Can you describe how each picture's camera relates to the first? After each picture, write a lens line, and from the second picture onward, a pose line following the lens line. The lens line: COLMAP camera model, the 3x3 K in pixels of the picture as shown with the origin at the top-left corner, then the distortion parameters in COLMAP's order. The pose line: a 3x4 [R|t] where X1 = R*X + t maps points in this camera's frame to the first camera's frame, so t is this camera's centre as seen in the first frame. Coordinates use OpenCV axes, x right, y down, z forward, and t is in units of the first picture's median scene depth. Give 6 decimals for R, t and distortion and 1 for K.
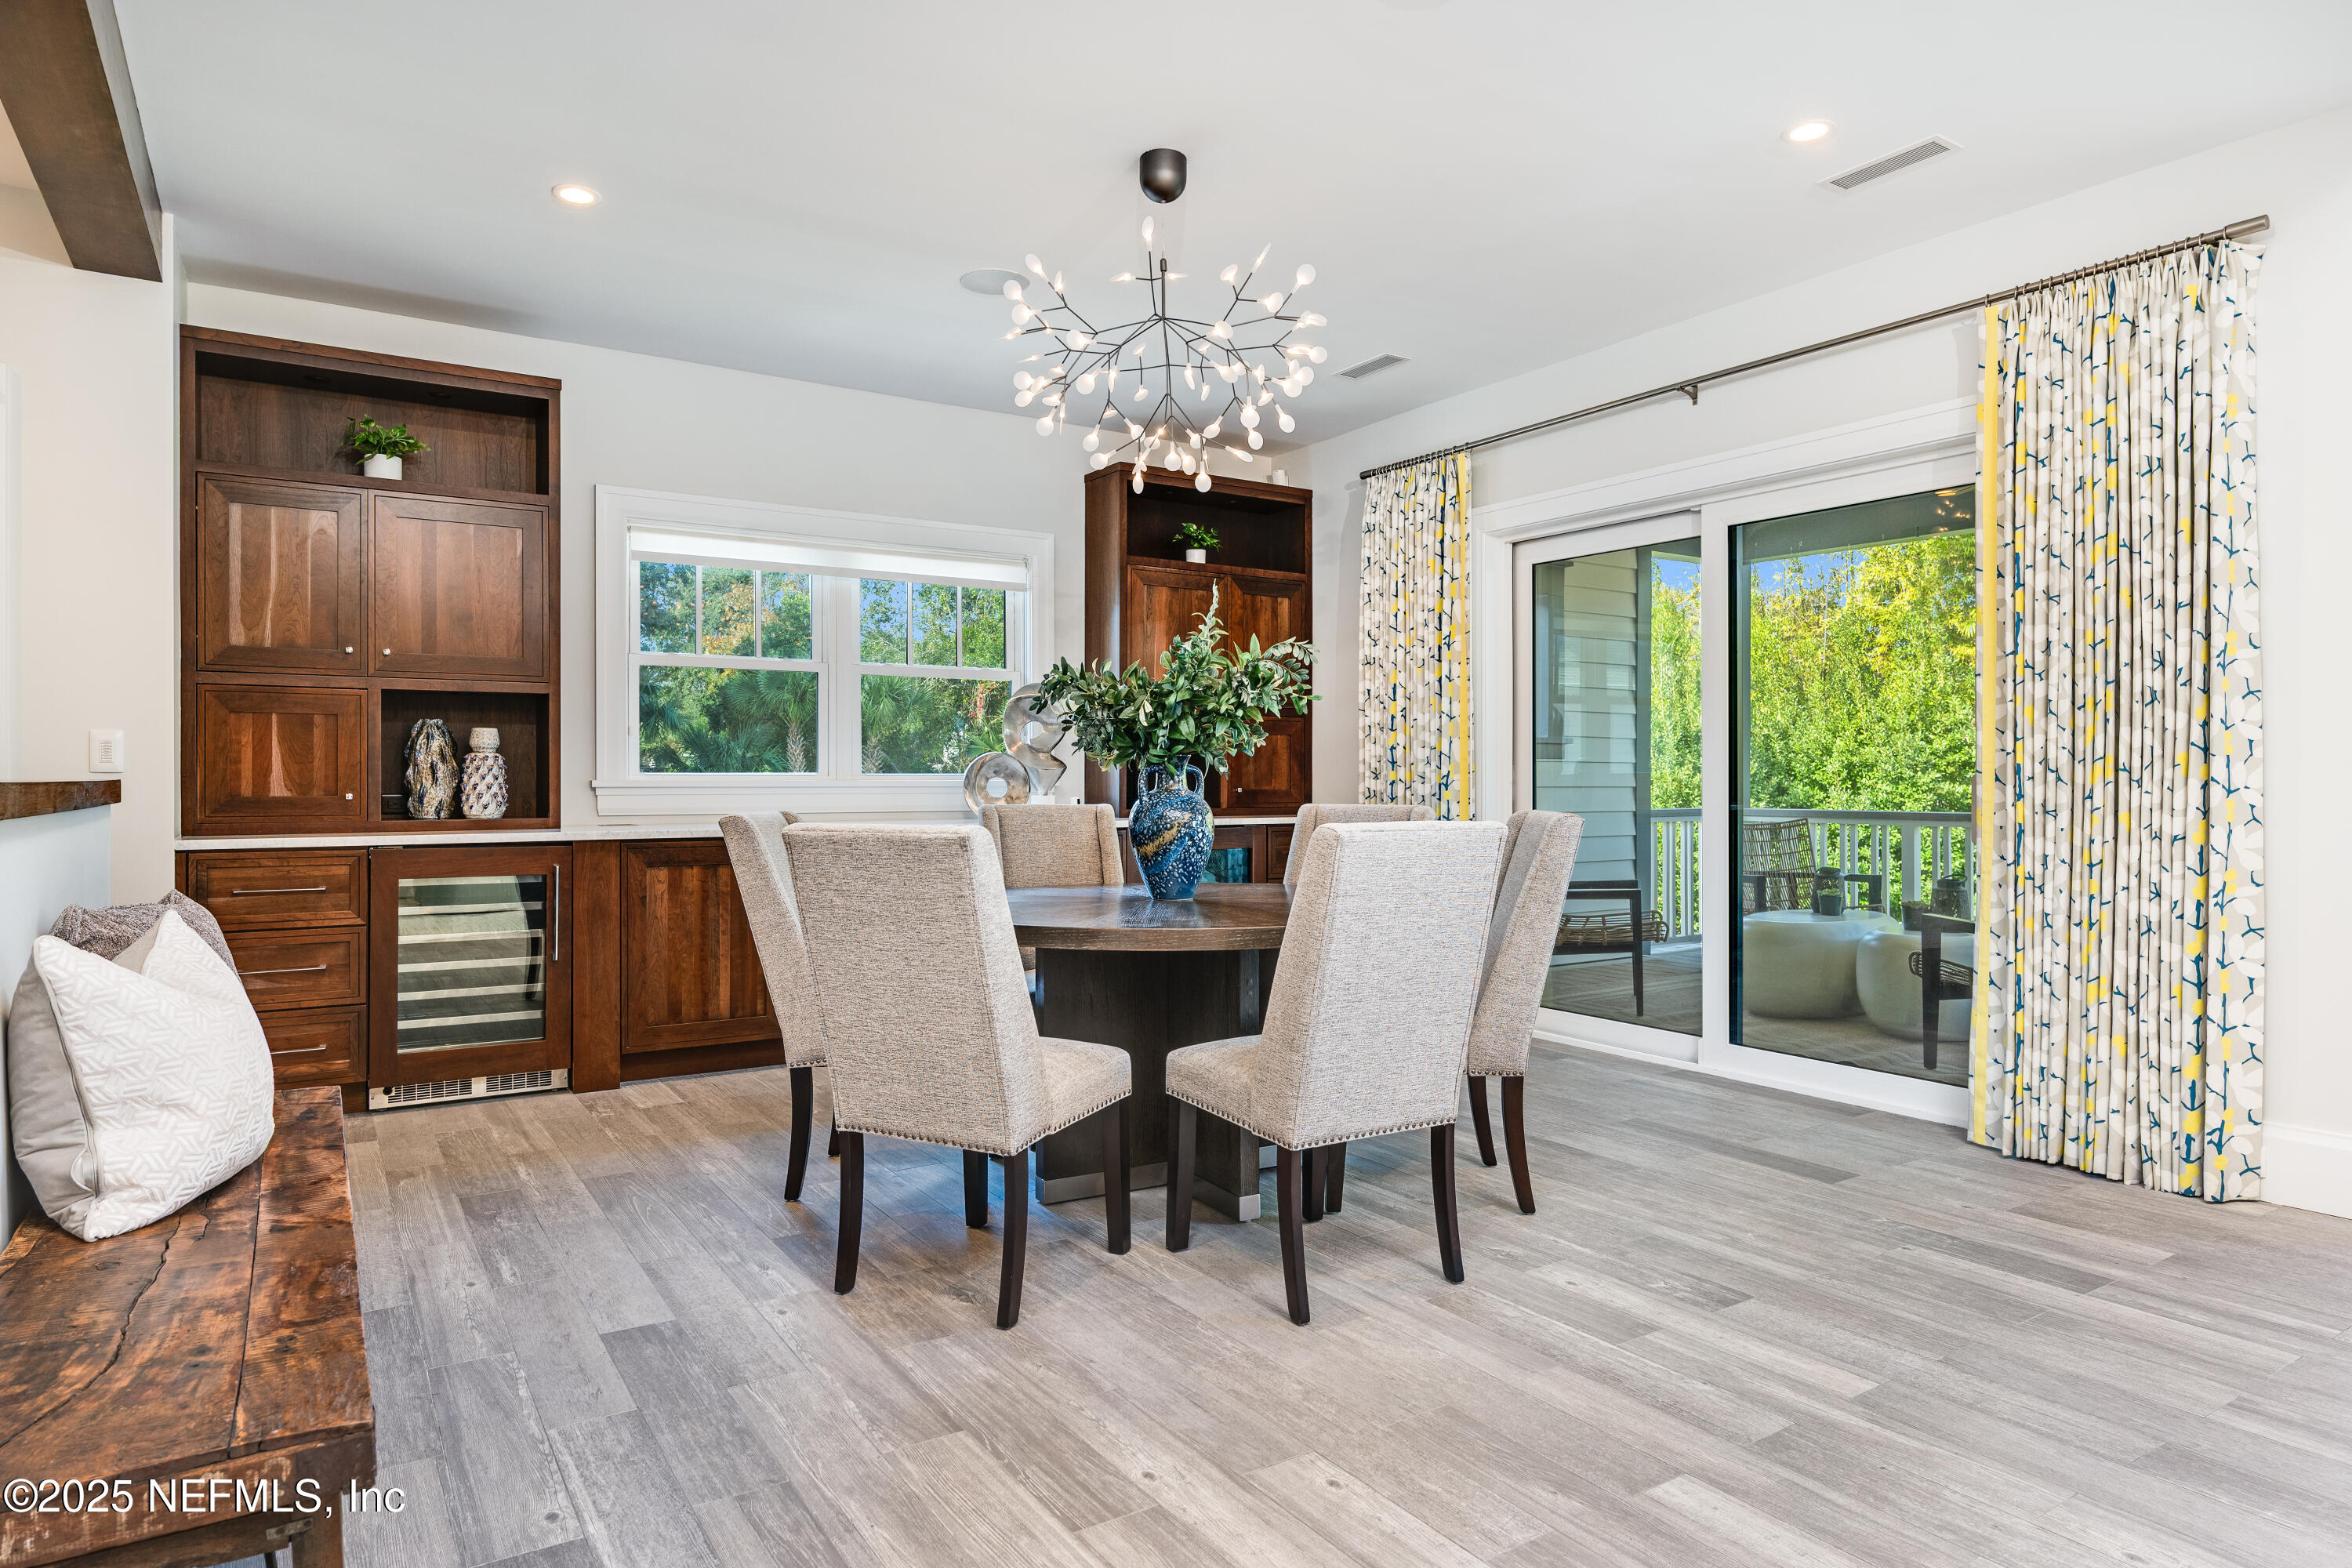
lens RADIAL K [[1382.6, 0, 1141.9], [0, 1382.6, 776.9], [0, 0, 1]] dist [-0.005723, -0.000796]
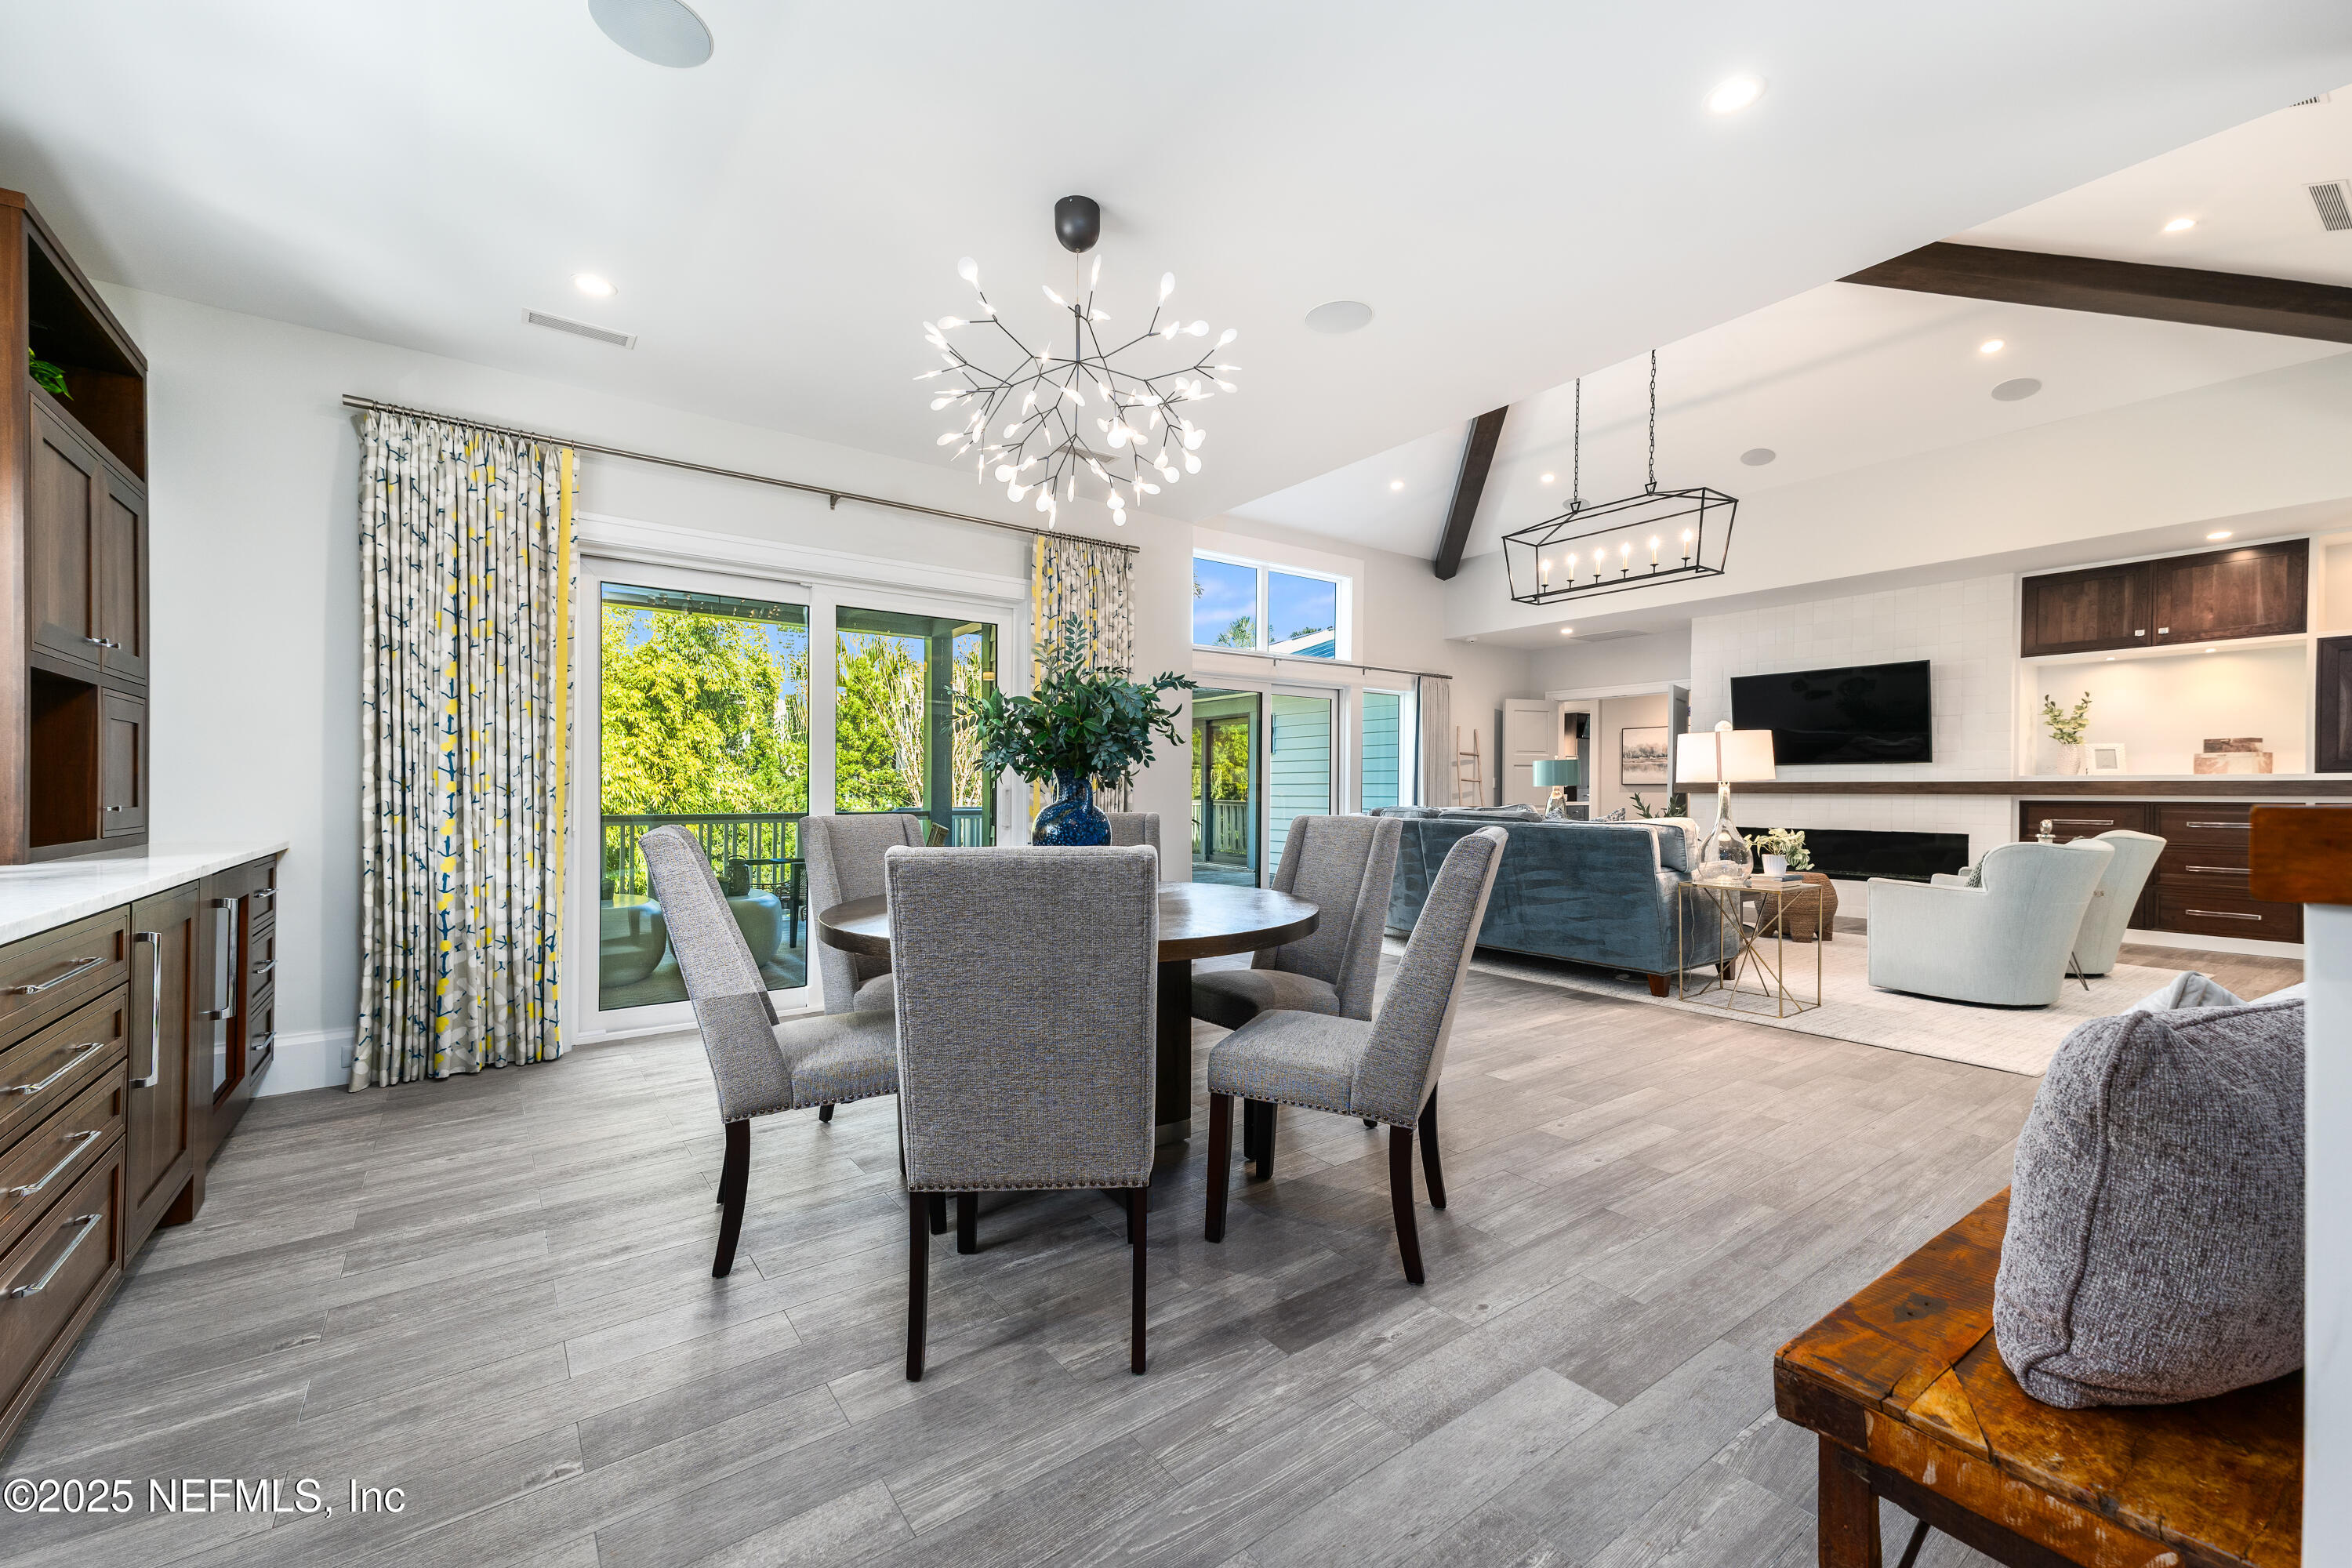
lens RADIAL K [[953.3, 0, 1171.6], [0, 953.3, 784.2], [0, 0, 1]] dist [0.000773, 0.000637]
pose [[-0.083609, 0.005628, 0.996483, -0.591780], [-0.005571, 0.999966, -0.006115, 0.001942], [-0.996483, -0.006063, -0.083574, 0.803365]]
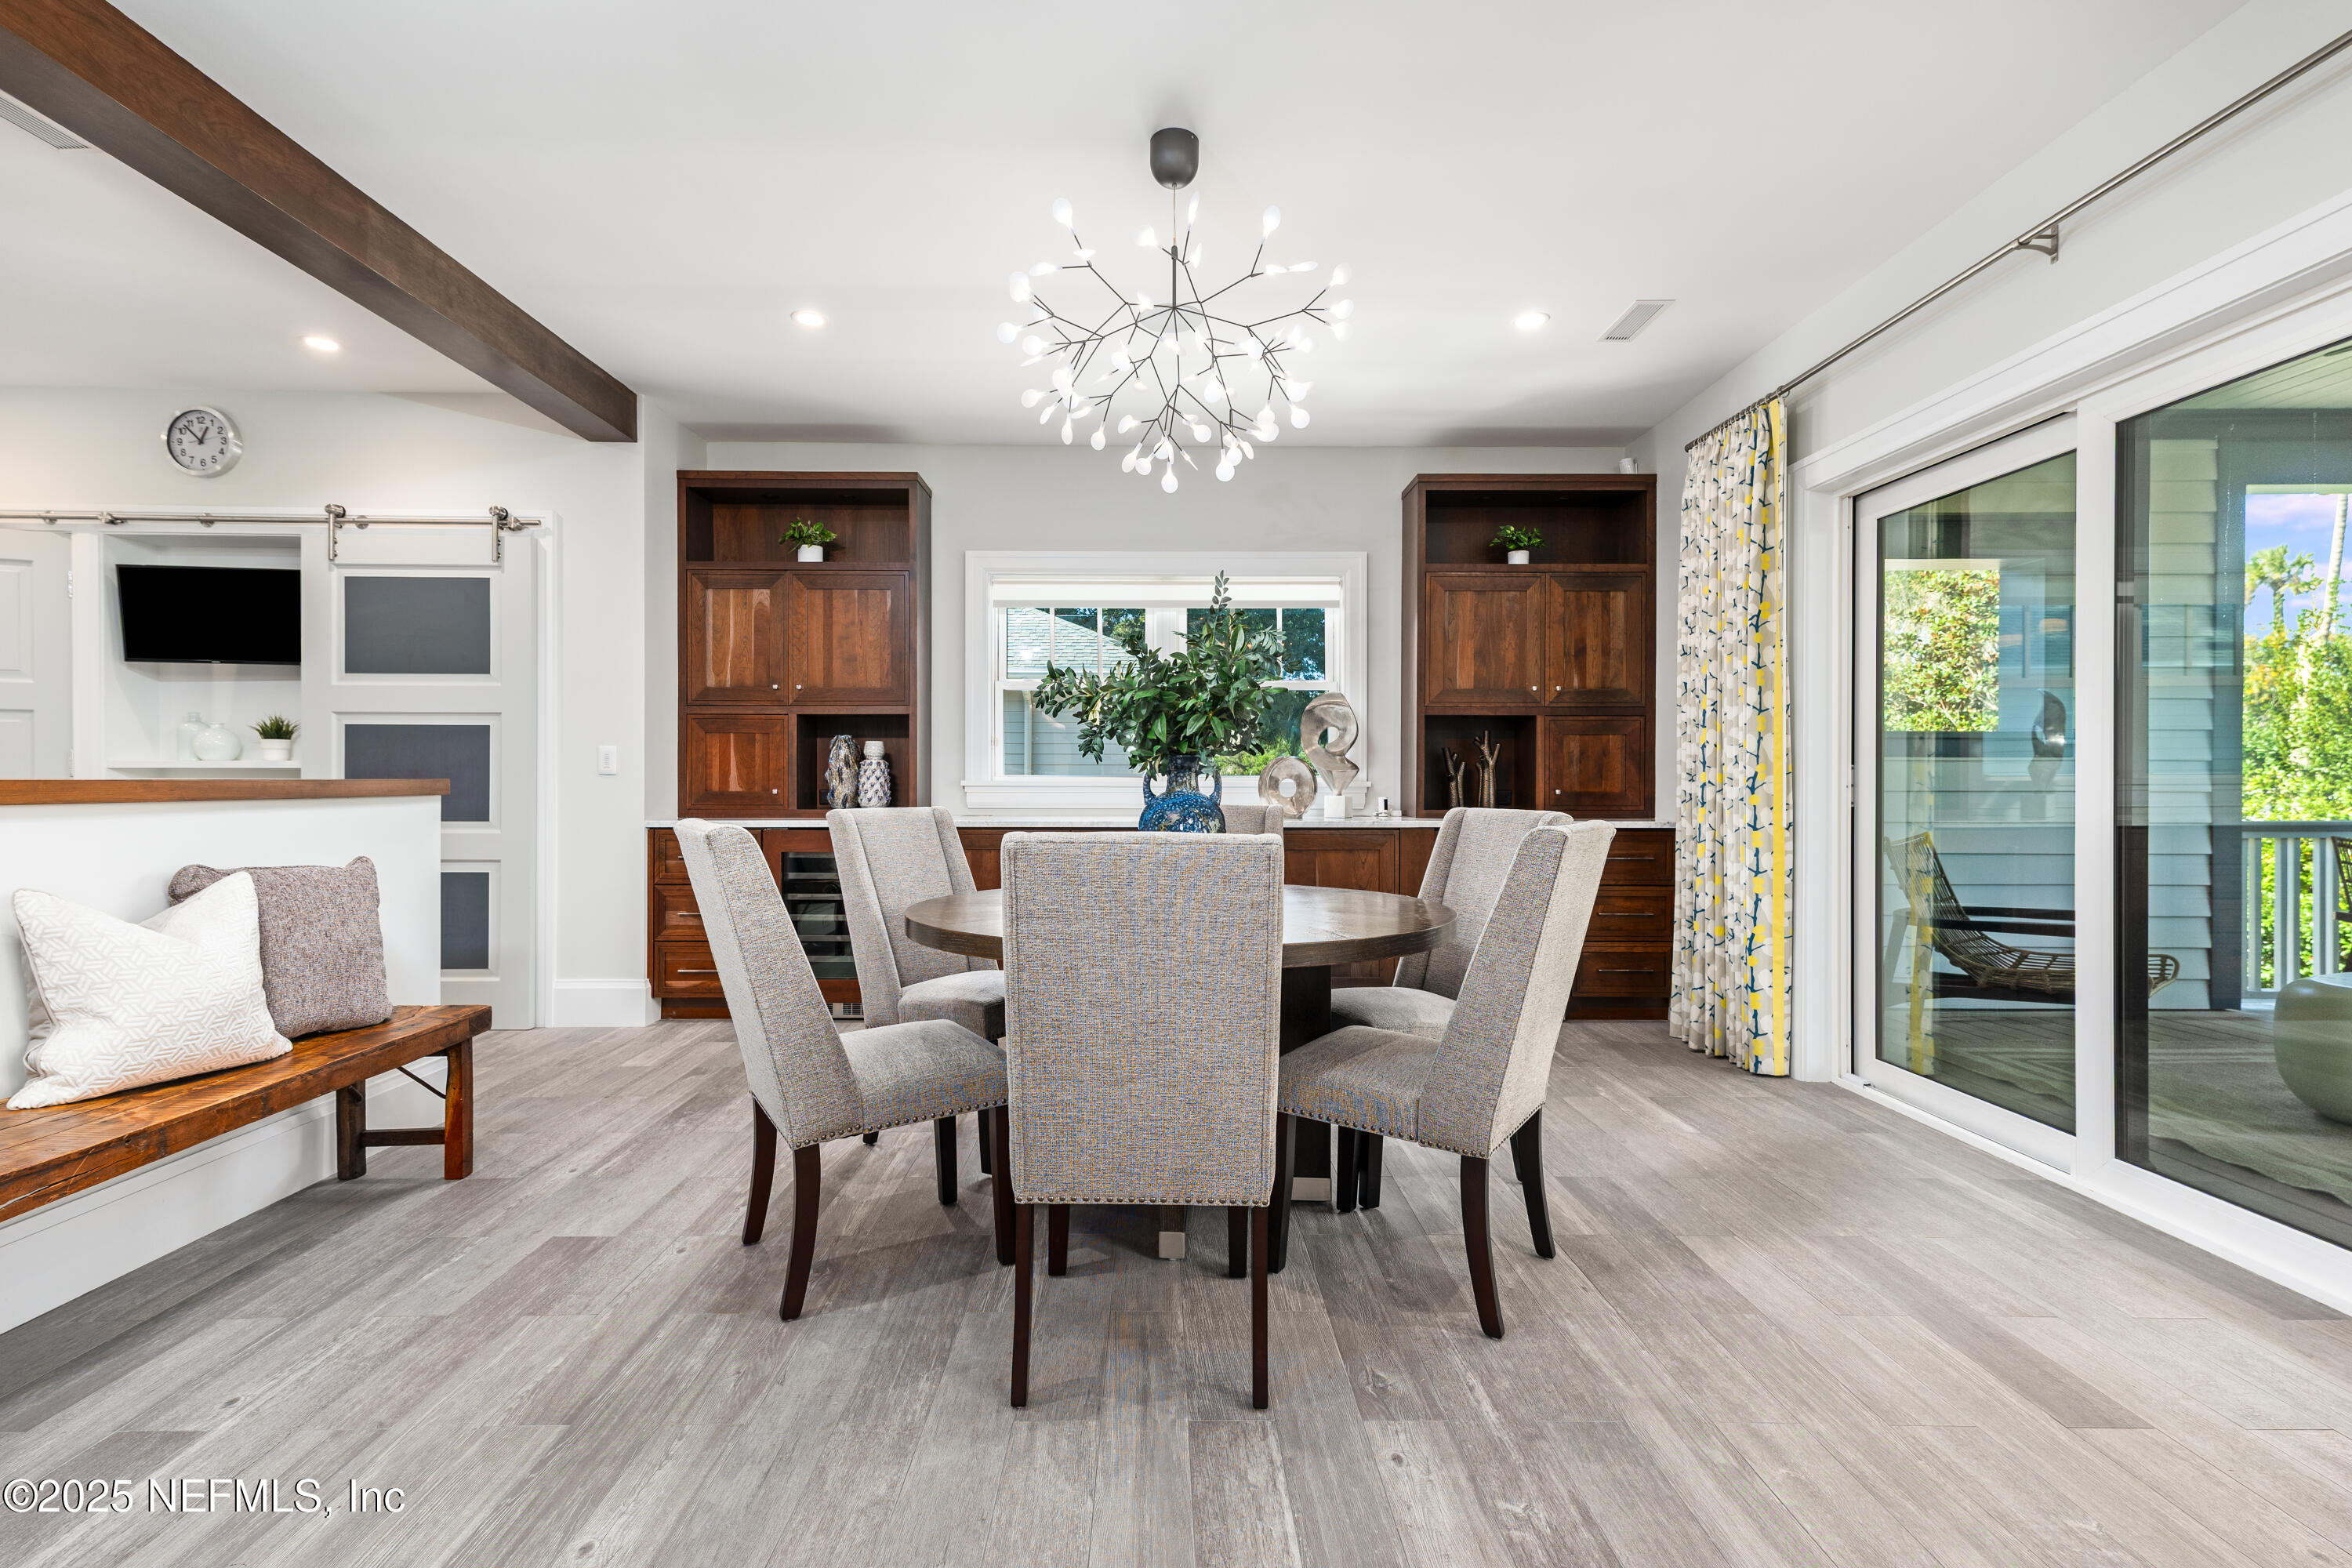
lens RADIAL K [[1076.1, 0, 1133.1], [0, 1076.1, 778.7], [0, 0, 1]] dist [0.017269, 0.000080]
pose [[0.842914, 0.000980, -0.538048, 0.327915], [-0.001158, 0.999999, 0.000008, 0.000513], [0.538047, 0.000616, 0.842914, 0.280669]]
